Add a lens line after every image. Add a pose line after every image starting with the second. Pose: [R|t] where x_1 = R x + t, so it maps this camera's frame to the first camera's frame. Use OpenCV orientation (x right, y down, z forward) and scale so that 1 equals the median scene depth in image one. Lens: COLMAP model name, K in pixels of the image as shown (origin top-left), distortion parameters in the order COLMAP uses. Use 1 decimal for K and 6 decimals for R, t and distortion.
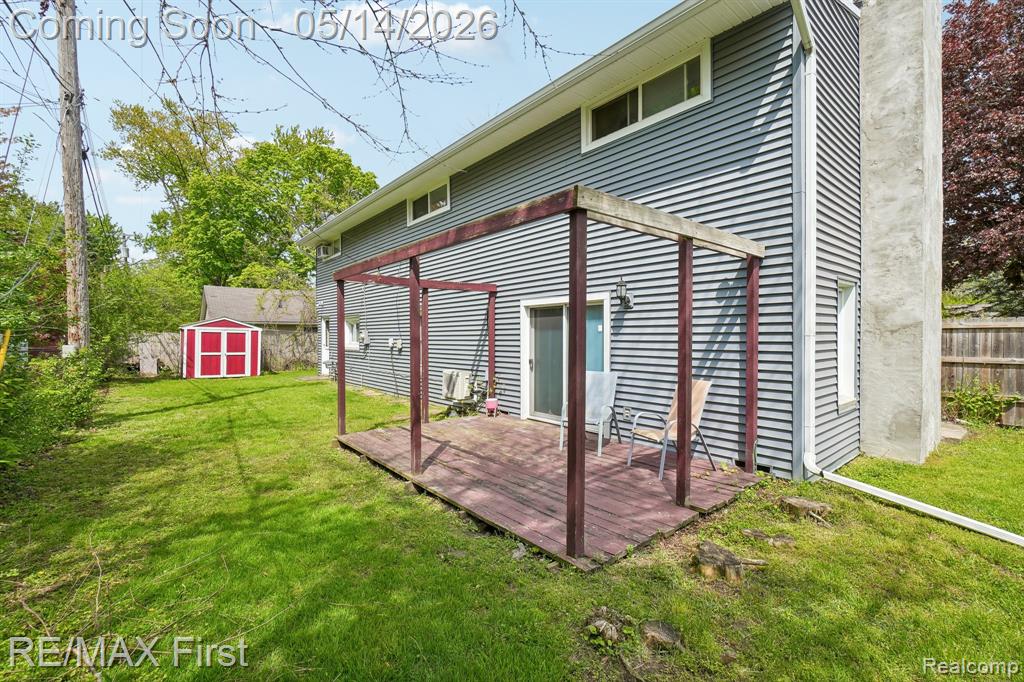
lens RADIAL K [[438.3, 0, 514.4], [0, 438.3, 336.0], [0, 0, 1]] dist [0.000168, 0.000078]
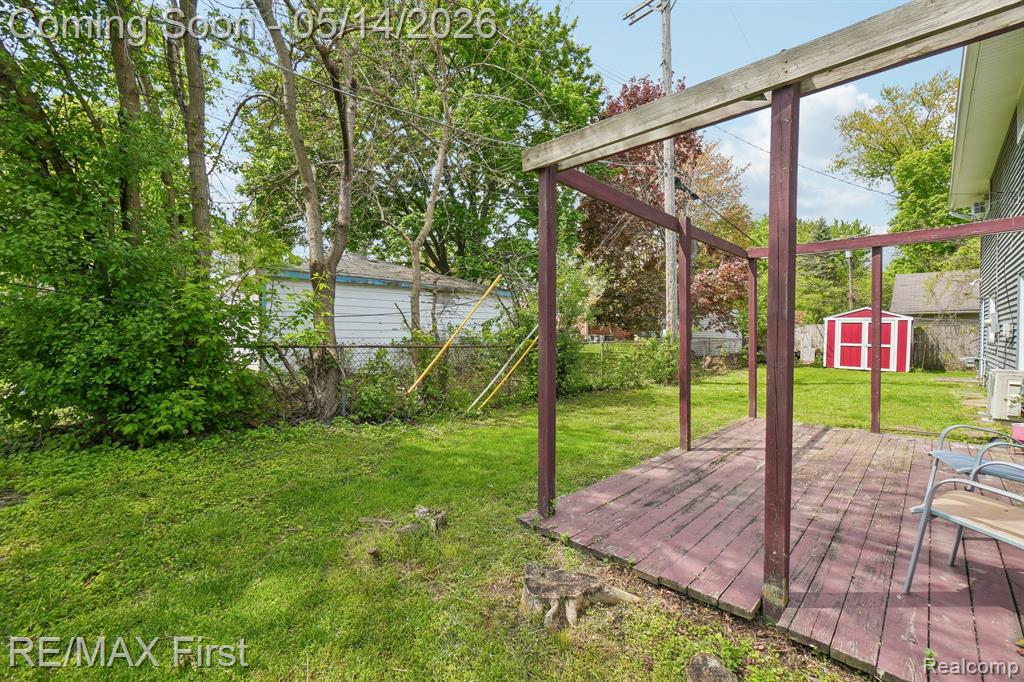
lens RADIAL K [[438.3, 0, 514.4], [0, 438.3, 336.0], [0, 0, 1]] dist [0.000168, 0.000078]
pose [[0.102776, 0.005630, -0.994689, 0.658436], [-0.000865, 0.999984, 0.005570, 0.051101], [0.994704, 0.000288, 0.102779, 0.480527]]
